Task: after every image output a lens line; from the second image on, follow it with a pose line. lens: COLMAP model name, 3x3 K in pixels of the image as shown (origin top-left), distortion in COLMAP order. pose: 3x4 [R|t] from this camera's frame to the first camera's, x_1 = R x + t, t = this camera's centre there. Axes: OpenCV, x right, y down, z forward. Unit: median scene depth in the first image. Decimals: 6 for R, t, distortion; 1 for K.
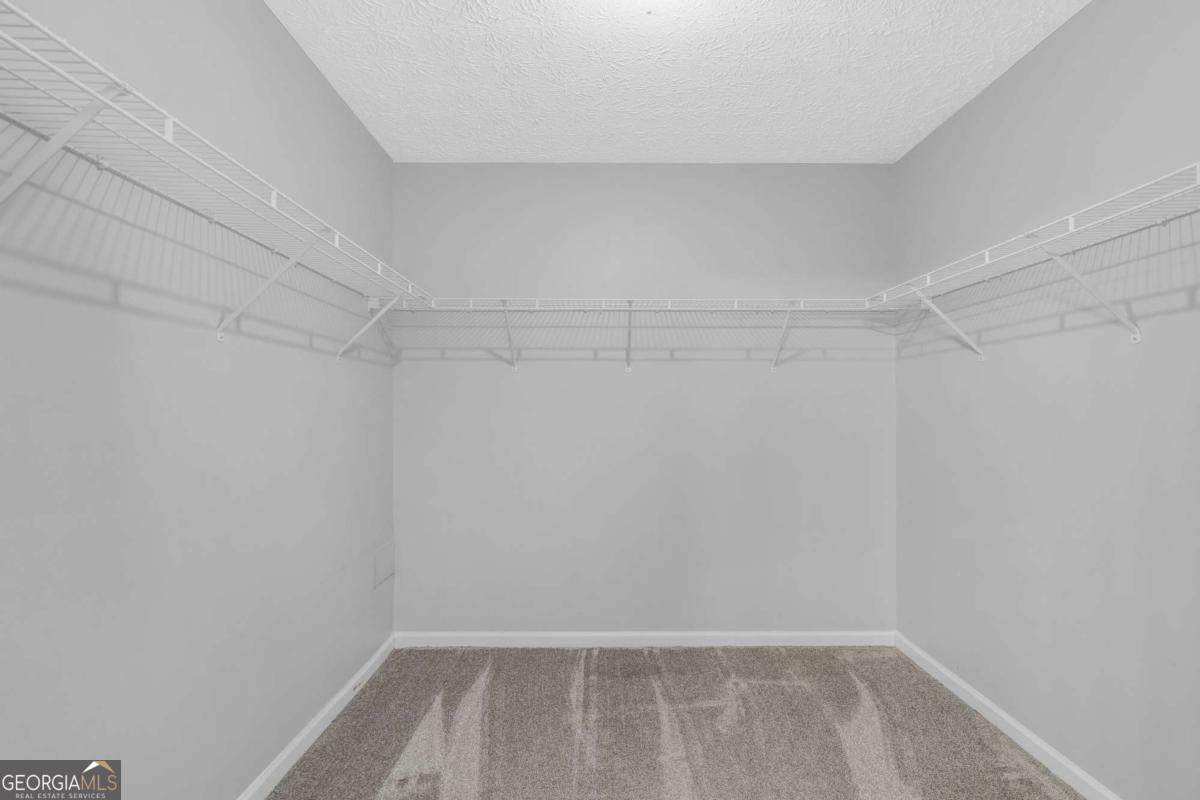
lens RADIAL K [[549.2, 0, 600.2], [0, 549.2, 404.0], [0, 0, 1]] dist [0.006261, -0.000162]
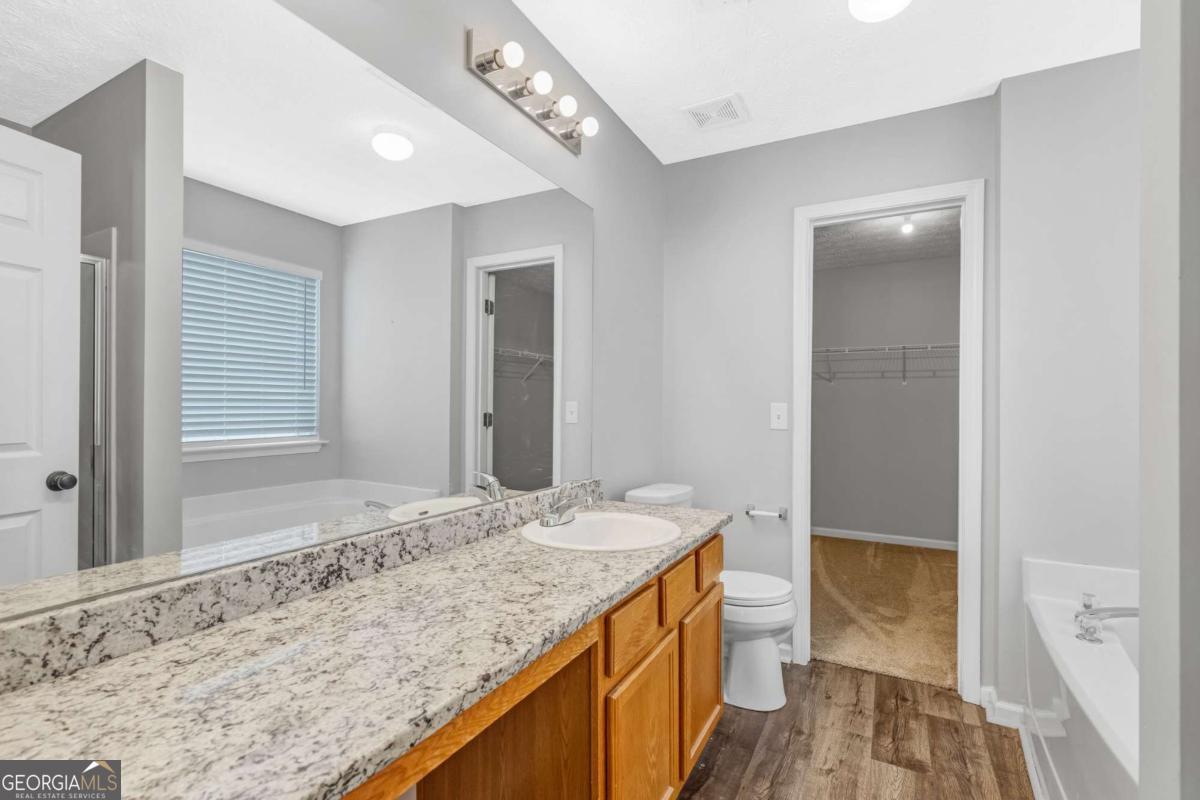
lens RADIAL K [[549.2, 0, 594.4], [0, 549.2, 404.0], [0, 0, 1]] dist [0.006261, -0.000162]
pose [[0.875895, 0.003915, -0.482486, 0.033870], [0.000579, 0.999958, 0.009166, -0.014787], [0.482501, -0.008308, 0.875856, -0.978391]]
